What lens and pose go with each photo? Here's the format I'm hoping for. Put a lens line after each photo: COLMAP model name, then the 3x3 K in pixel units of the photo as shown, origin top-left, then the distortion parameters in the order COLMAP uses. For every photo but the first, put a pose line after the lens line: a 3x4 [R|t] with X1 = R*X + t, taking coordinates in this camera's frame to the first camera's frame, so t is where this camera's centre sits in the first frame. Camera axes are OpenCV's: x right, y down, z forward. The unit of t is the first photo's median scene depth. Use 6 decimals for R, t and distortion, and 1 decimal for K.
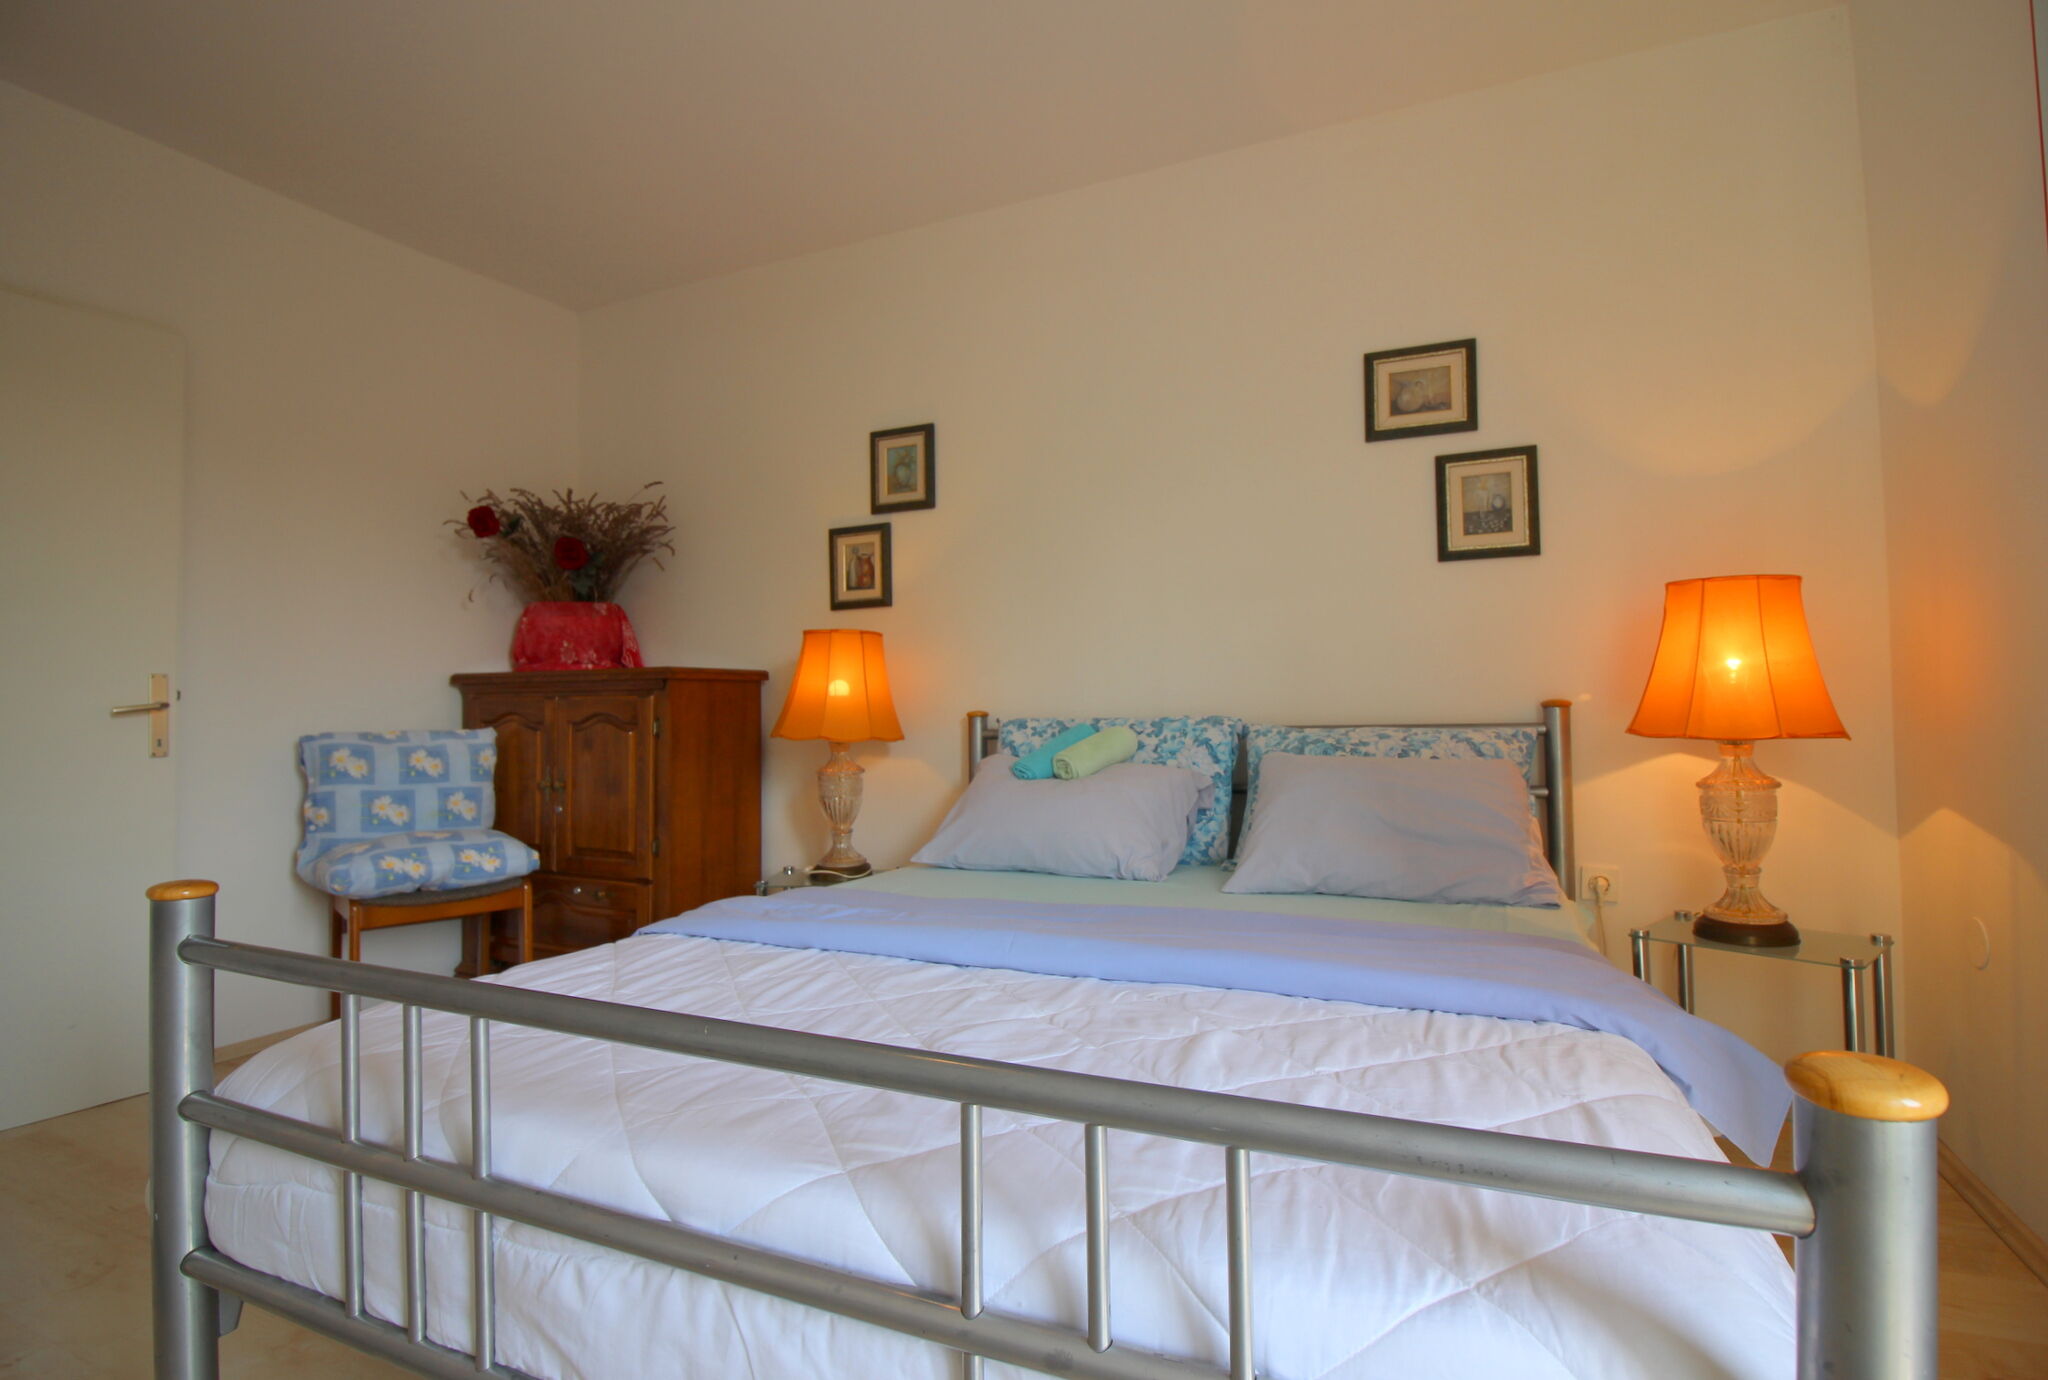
lens RADIAL K [[988.3, 0, 1036.6], [0, 988.3, 680.8], [0, 0, 1]] dist [-0.010133, -0.007891]
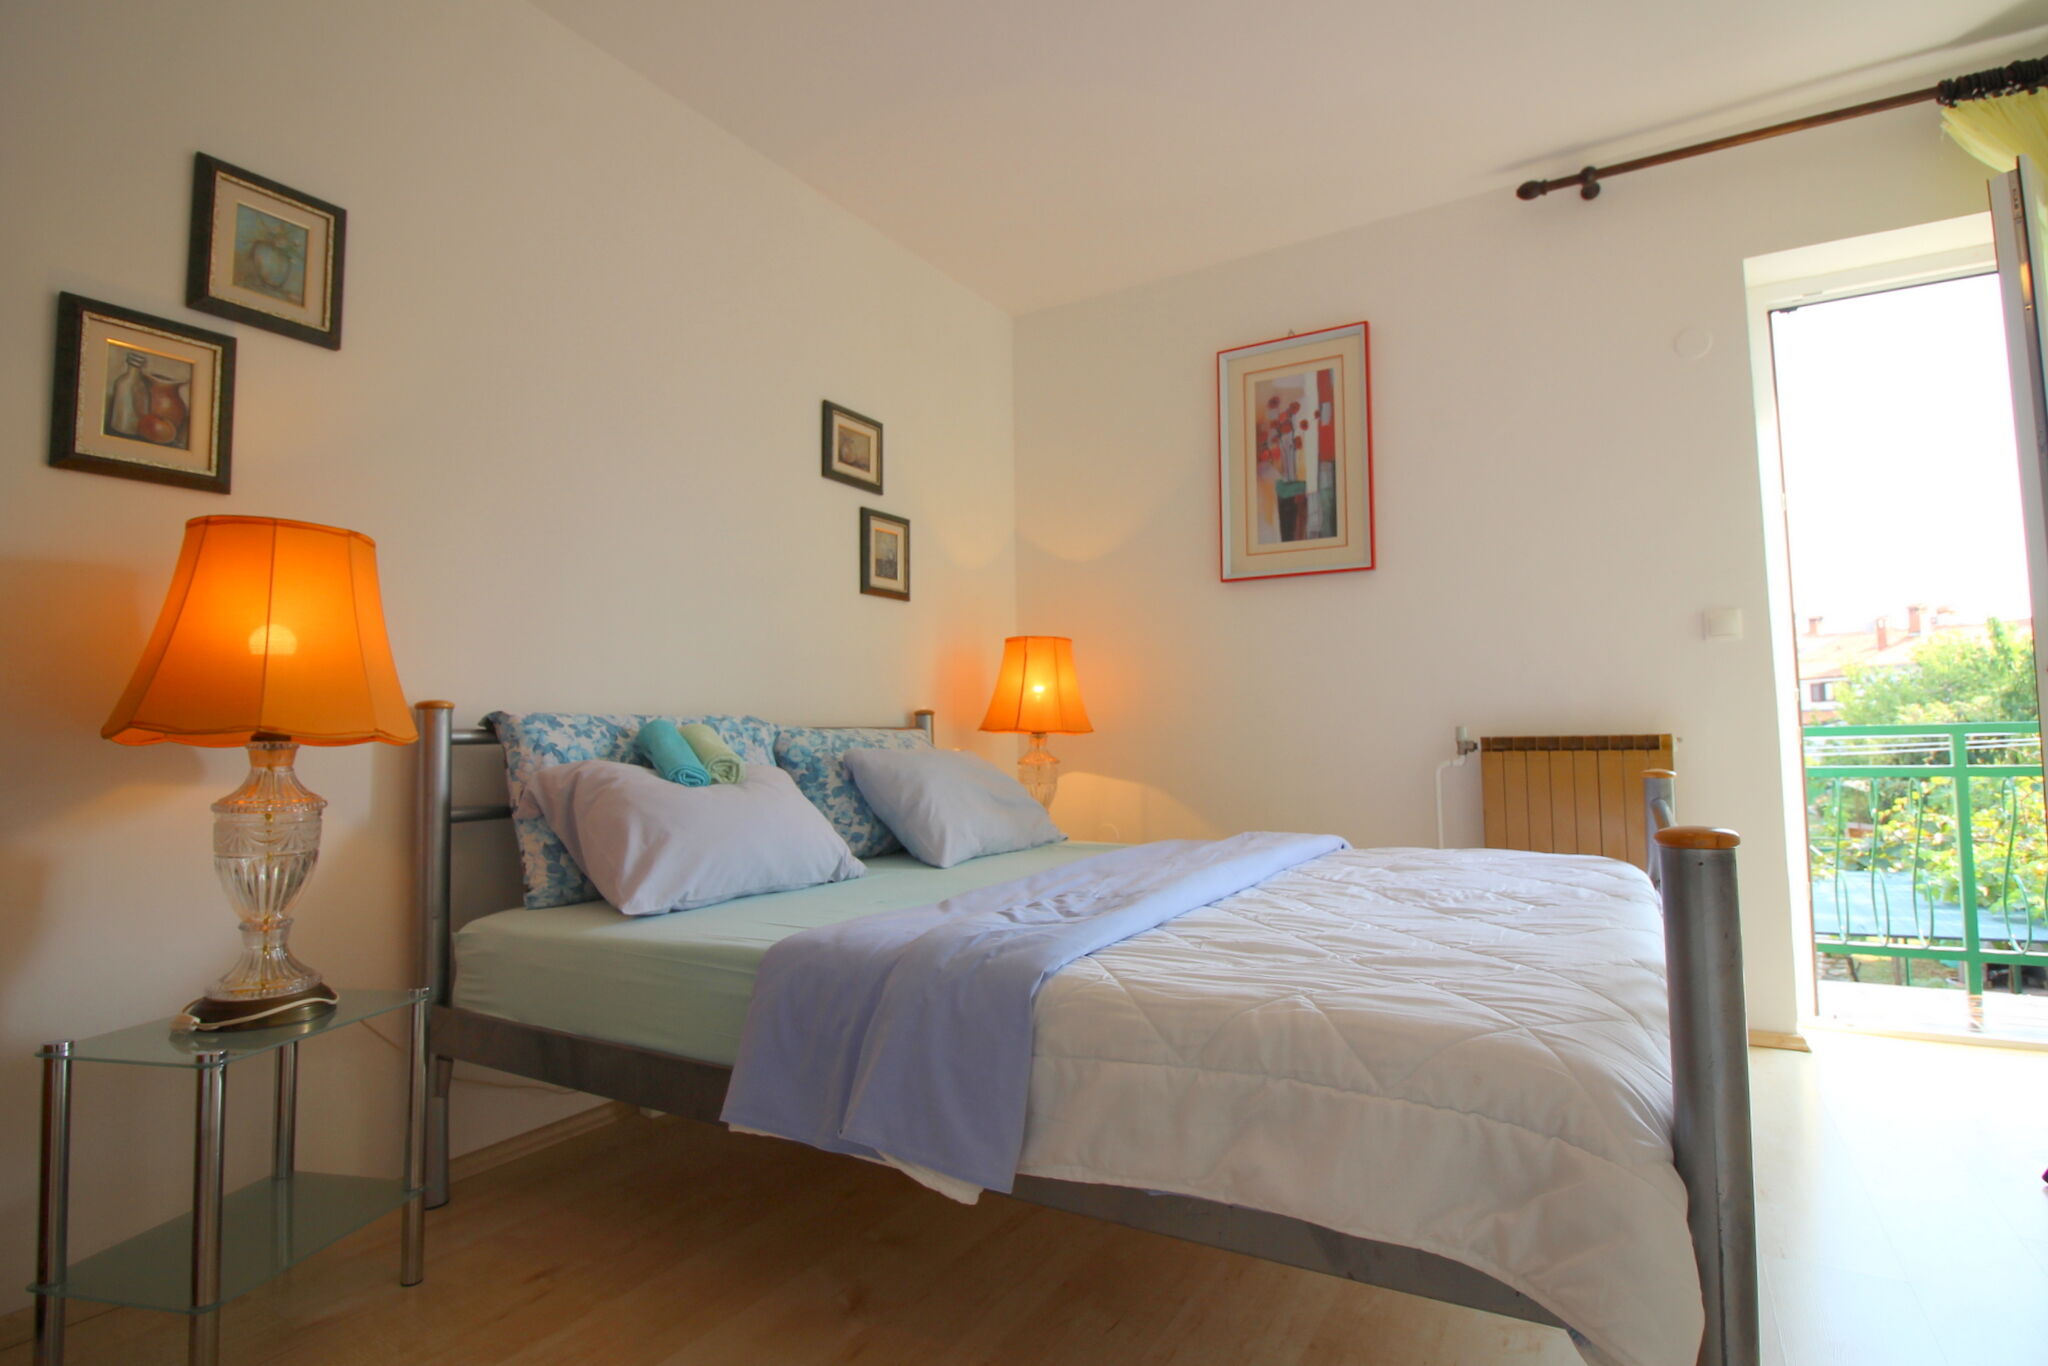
lens RADIAL K [[1014.4, 0, 1034.1], [0, 1014.4, 672.2], [0, 0, 1]] dist [-0.004455, -0.002203]
pose [[0.107777, 0.078227, 0.991093, -0.804826], [-0.012657, 0.996927, -0.077312, 0.070128], [-0.994094, -0.004212, 0.108436, 0.662239]]
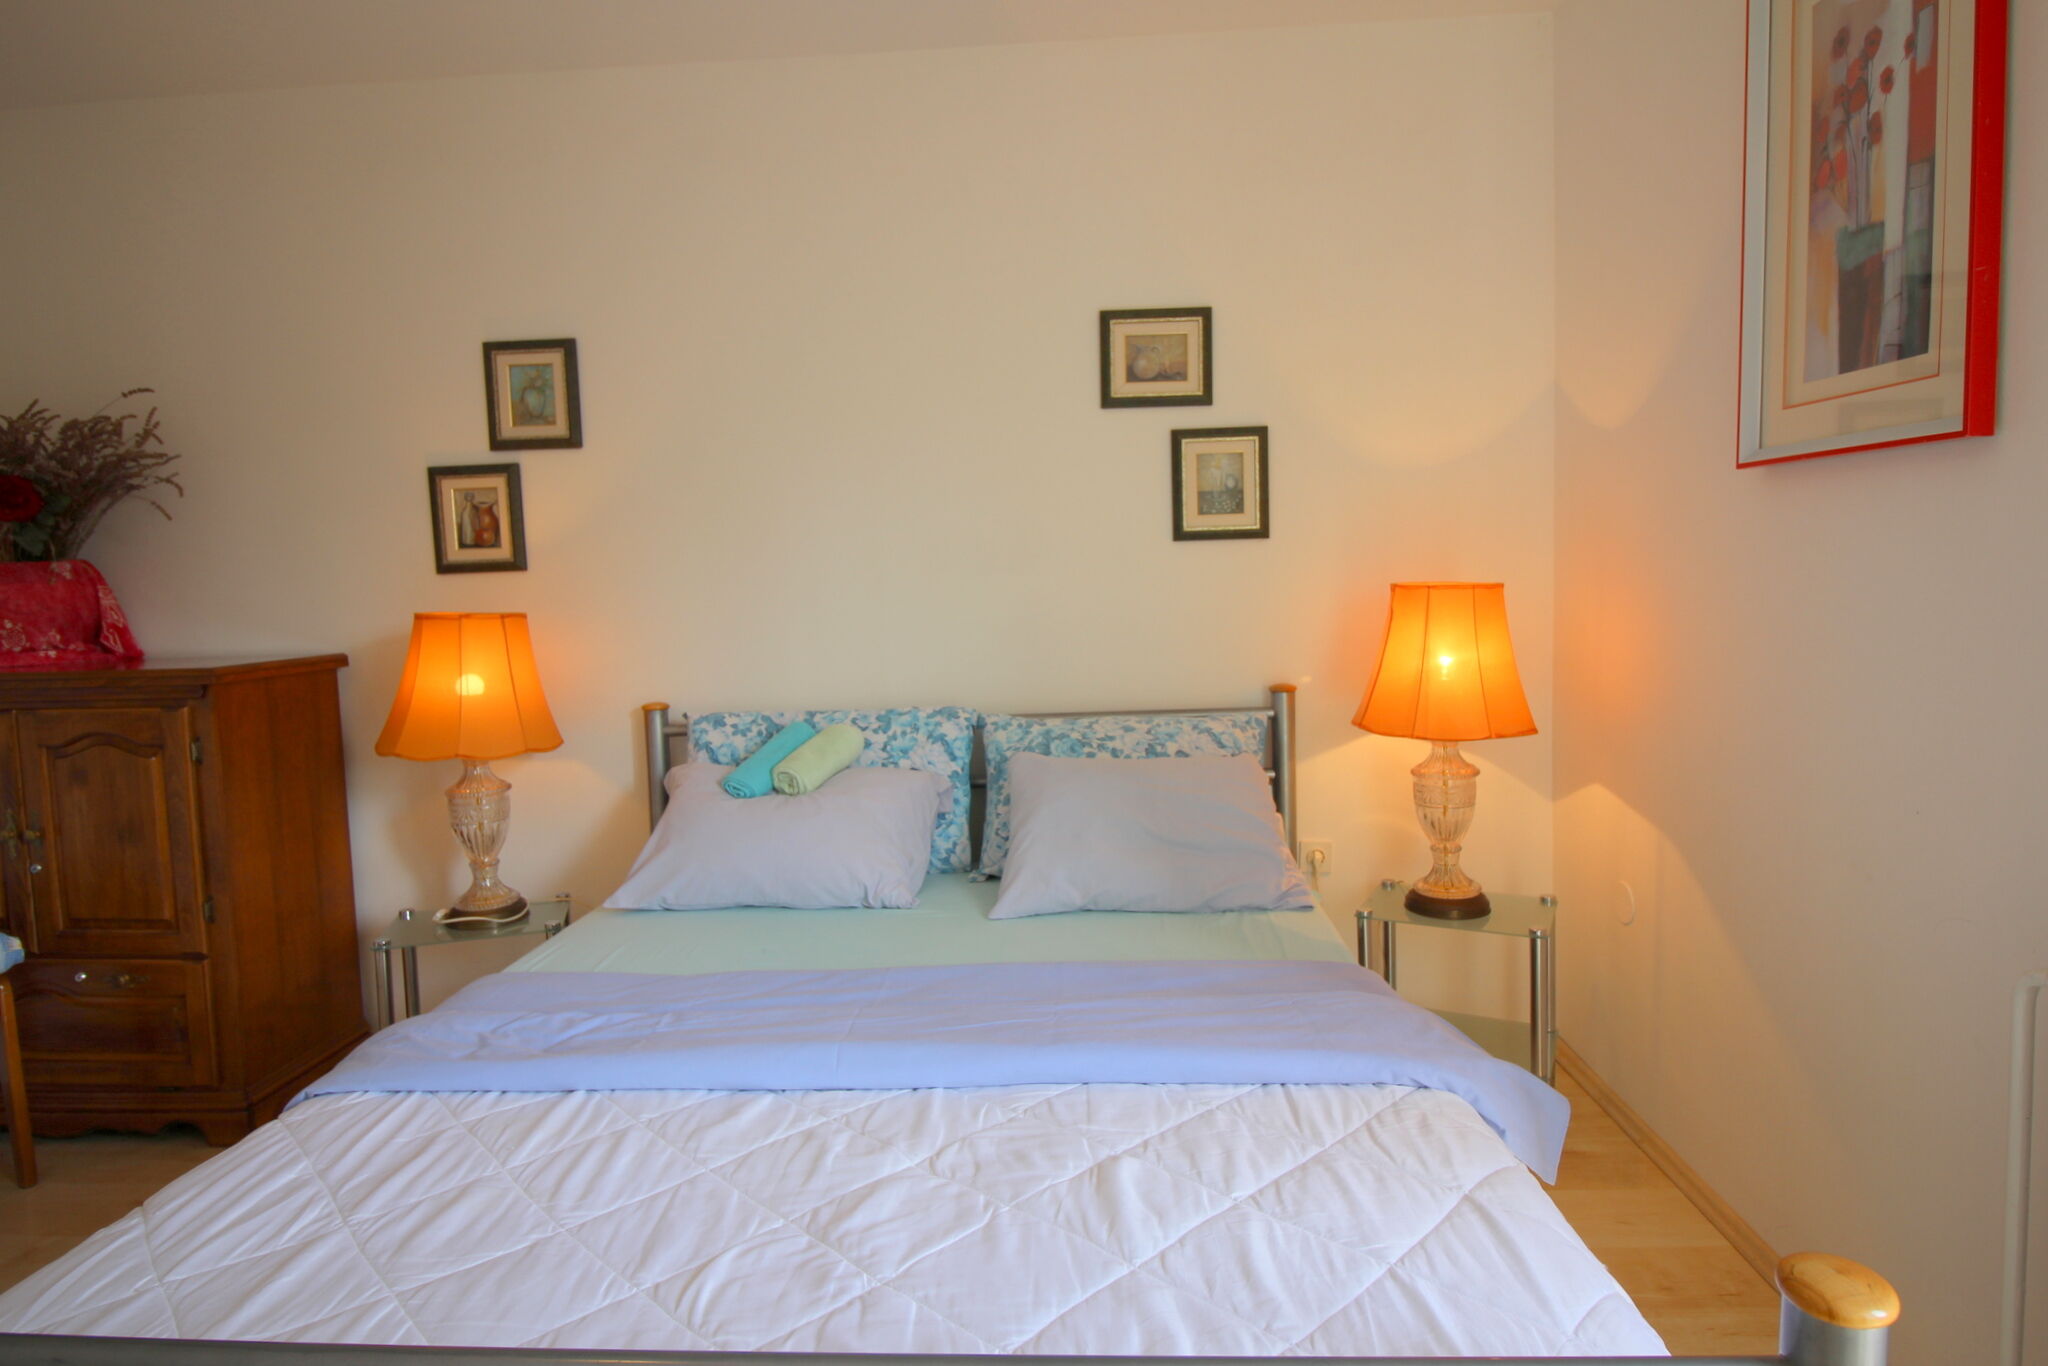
lens RADIAL K [[1119.3, 0, 1029.9], [0, 1119.3, 675.2], [0, 0, 1]] dist [-0.001950, -0.011473]
pose [[0.931812, -0.044919, 0.360151, -0.125655], [0.006419, 0.994196, 0.107391, -0.110268], [-0.362885, -0.097757, 0.926692, 0.022775]]
